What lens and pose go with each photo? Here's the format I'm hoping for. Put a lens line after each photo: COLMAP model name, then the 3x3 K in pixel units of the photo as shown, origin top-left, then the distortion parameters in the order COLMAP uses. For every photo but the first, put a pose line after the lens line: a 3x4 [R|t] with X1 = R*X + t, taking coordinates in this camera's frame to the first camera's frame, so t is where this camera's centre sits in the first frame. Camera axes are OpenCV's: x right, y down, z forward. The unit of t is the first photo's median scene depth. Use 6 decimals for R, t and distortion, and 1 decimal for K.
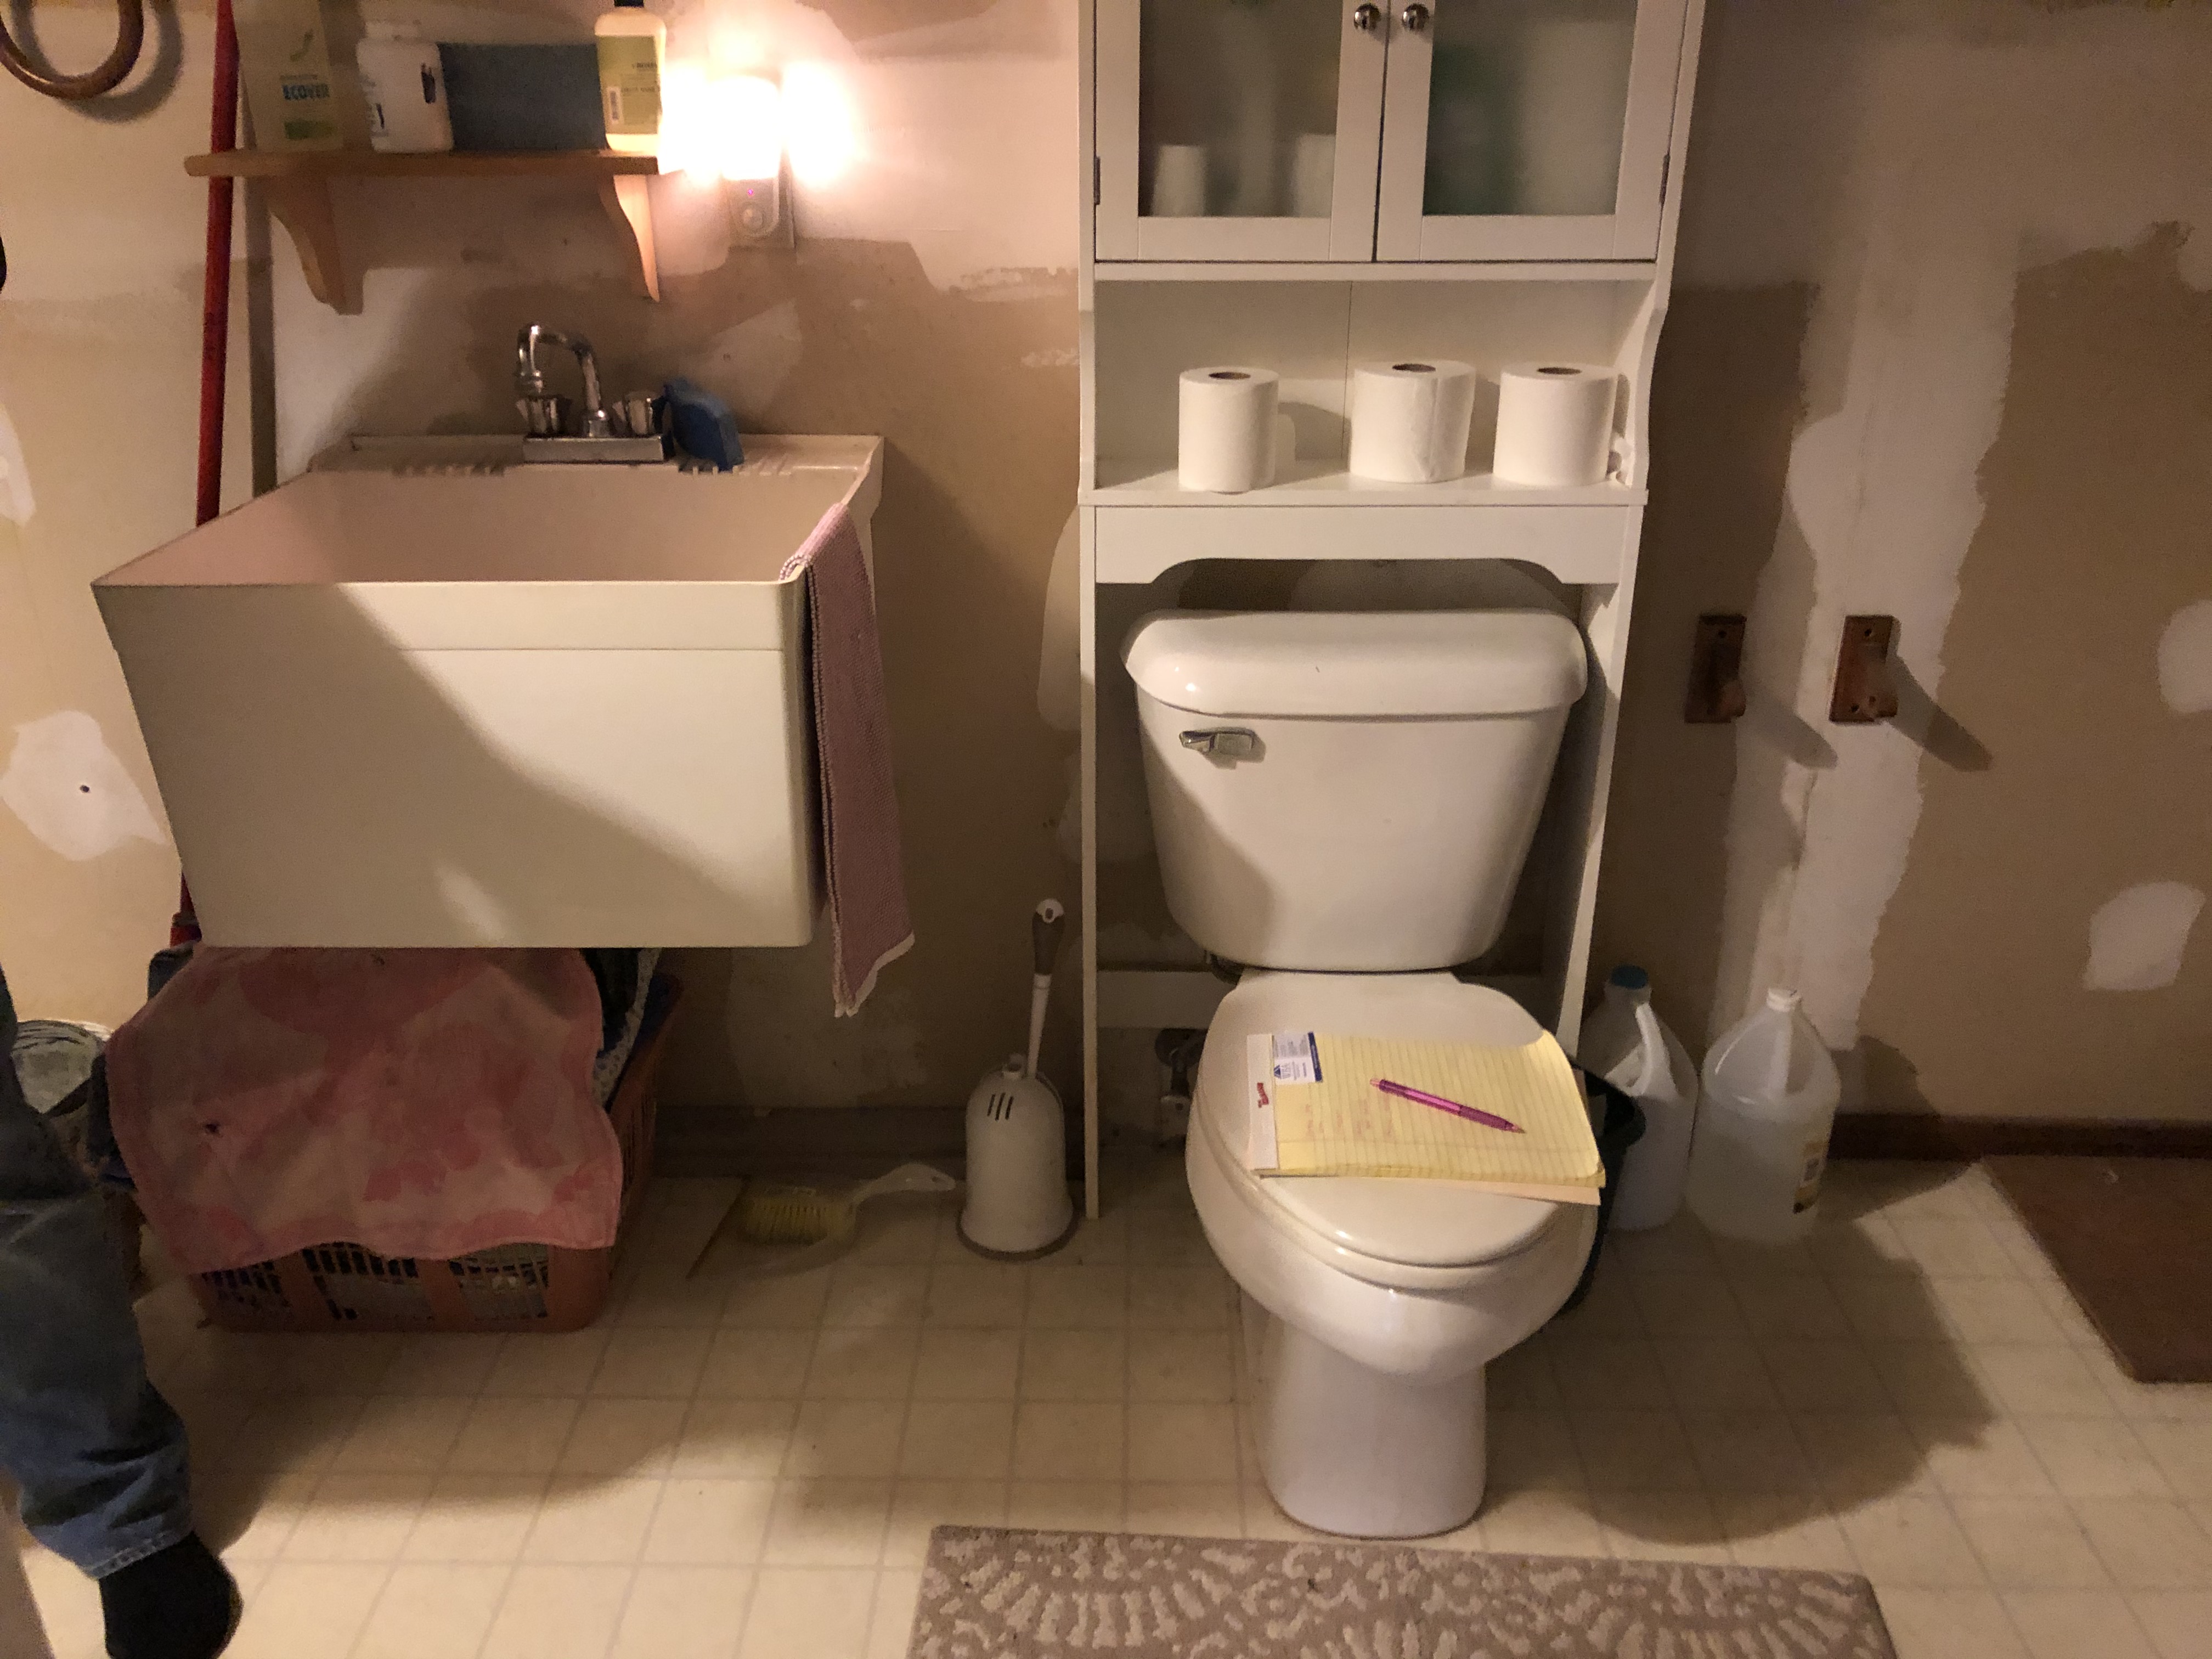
lens RADIAL K [[1834.8, 0, 1098.9], [0, 1834.8, 860.9], [0, 0, 1]] dist [0.029966, -0.038797]
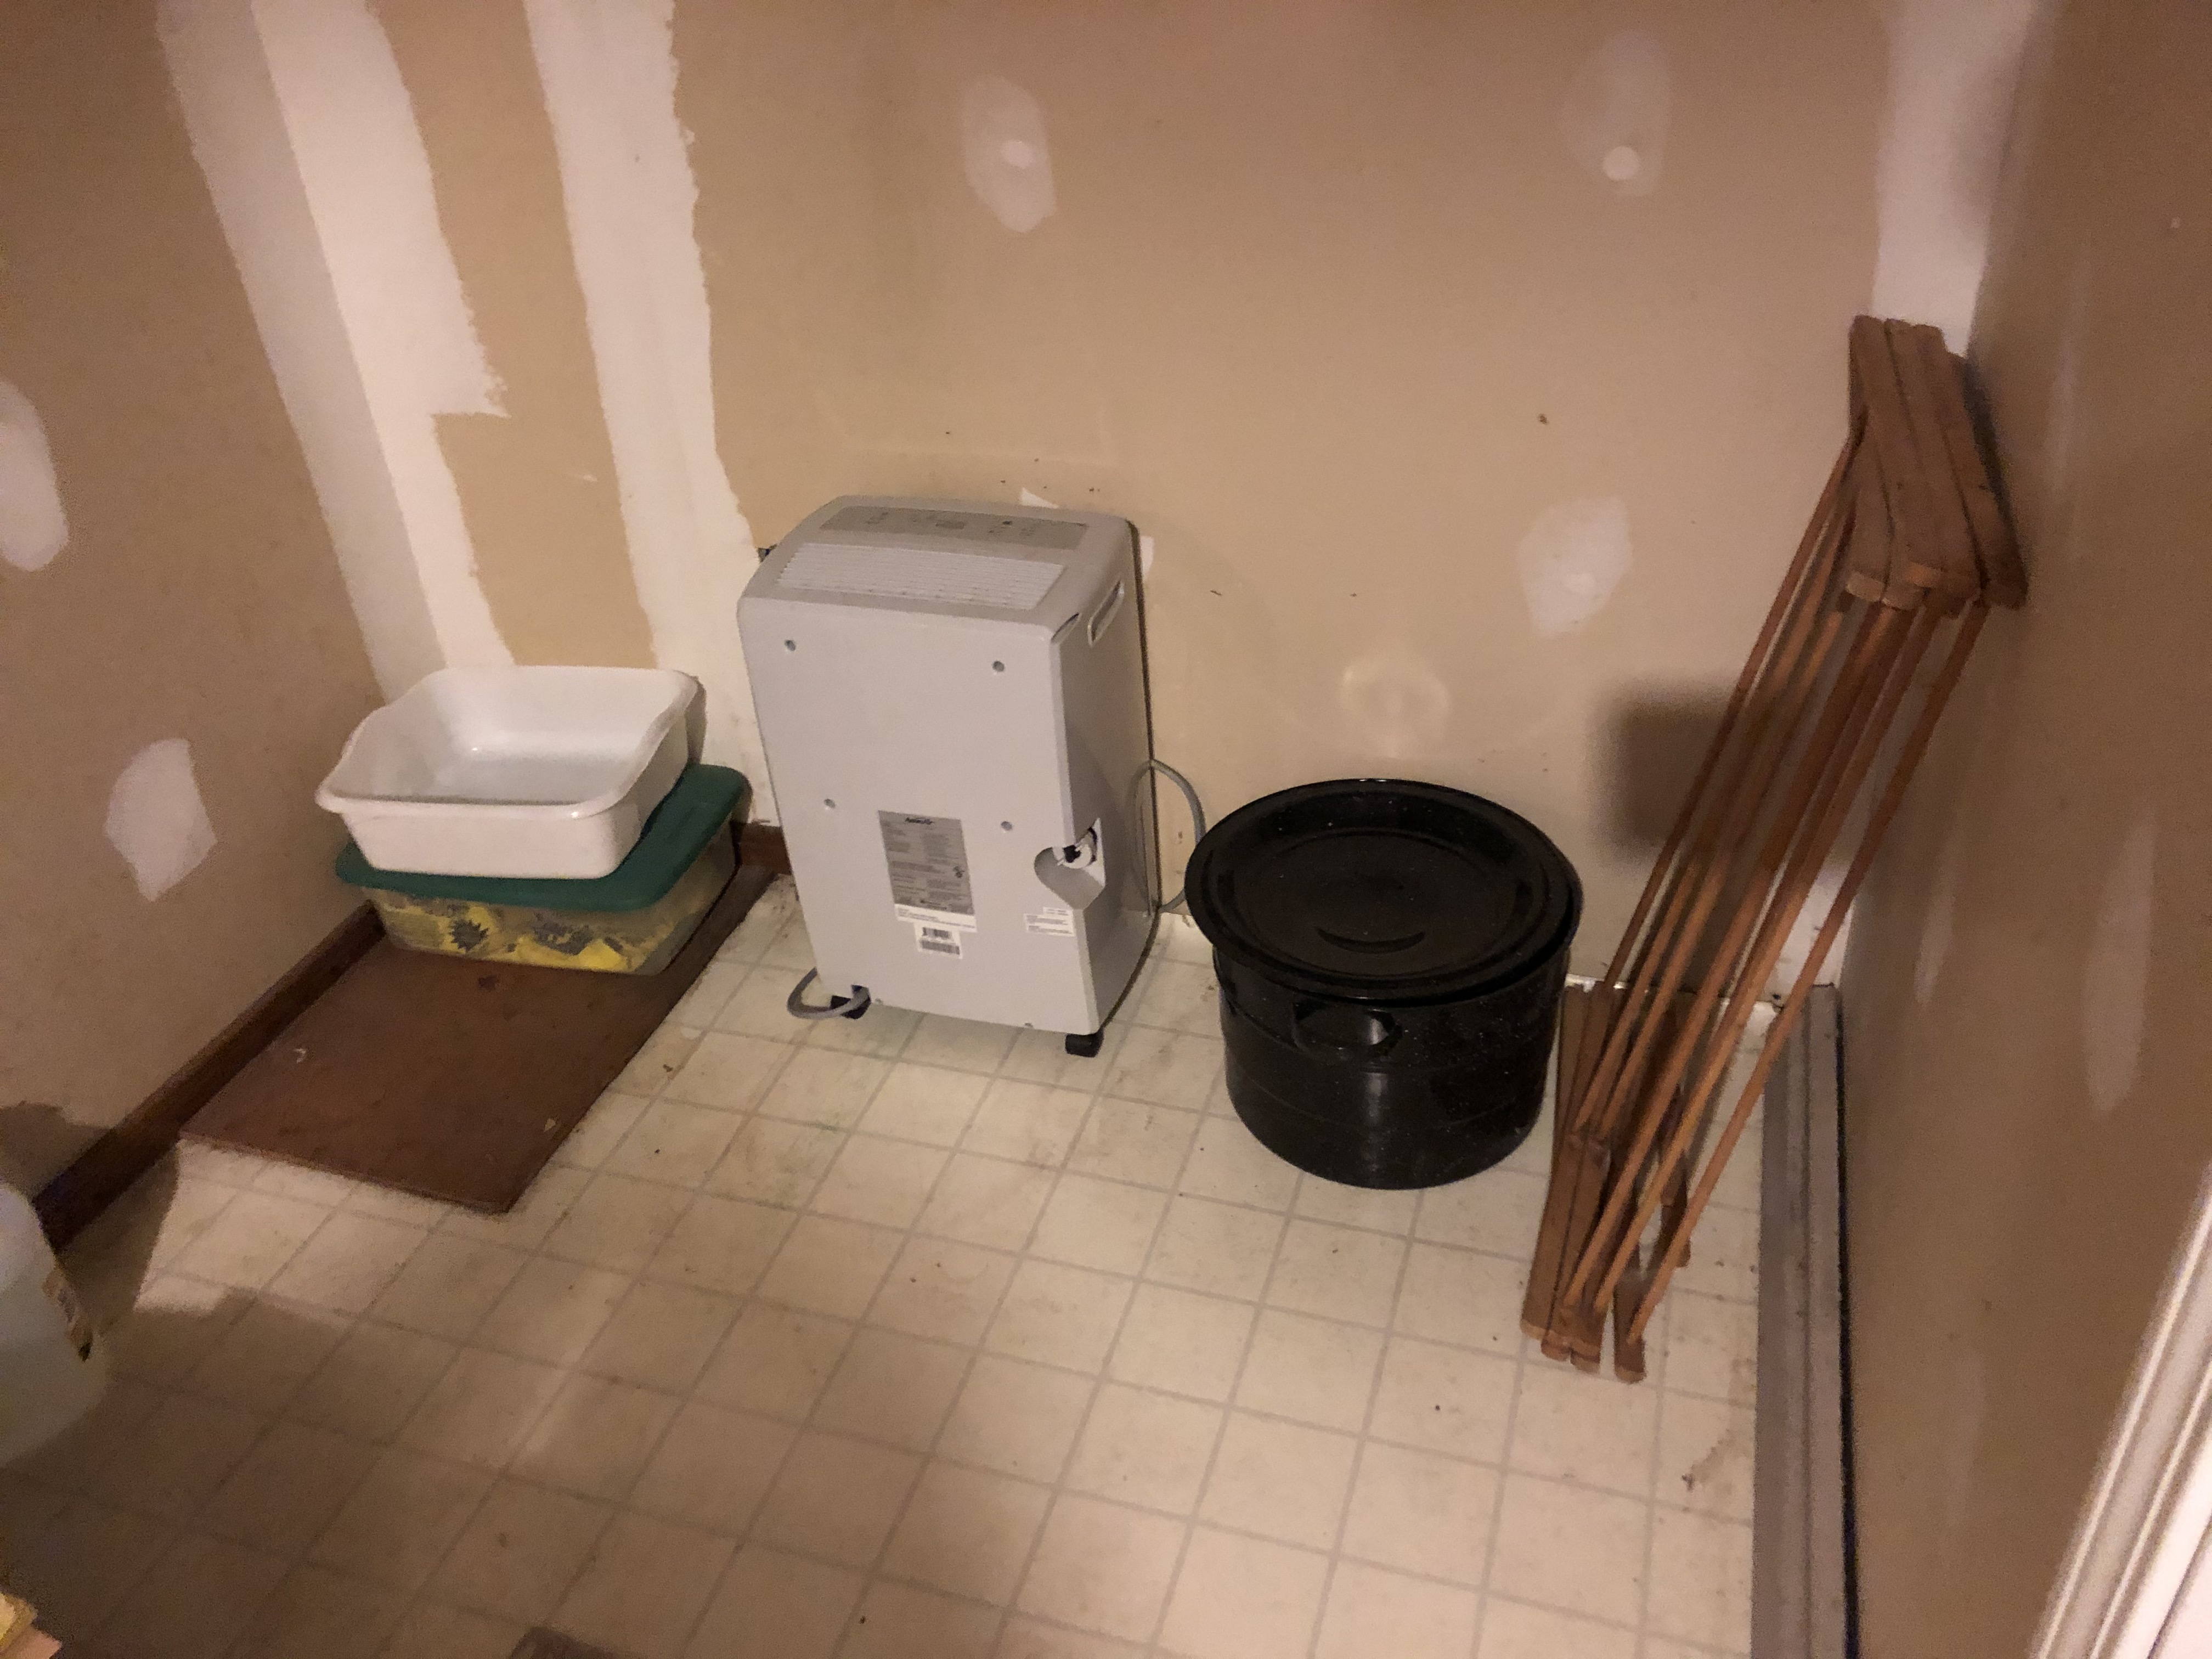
lens RADIAL K [[1834.8, 0, 1109.3], [0, 1834.8, 827.3], [0, 0, 1]] dist [0.029966, -0.038797]
pose [[0.284983, -0.540770, 0.791424, 0.018396], [0.450612, 0.804320, 0.387321, -0.086748], [-0.846010, 0.246246, 0.472895, 0.233805]]
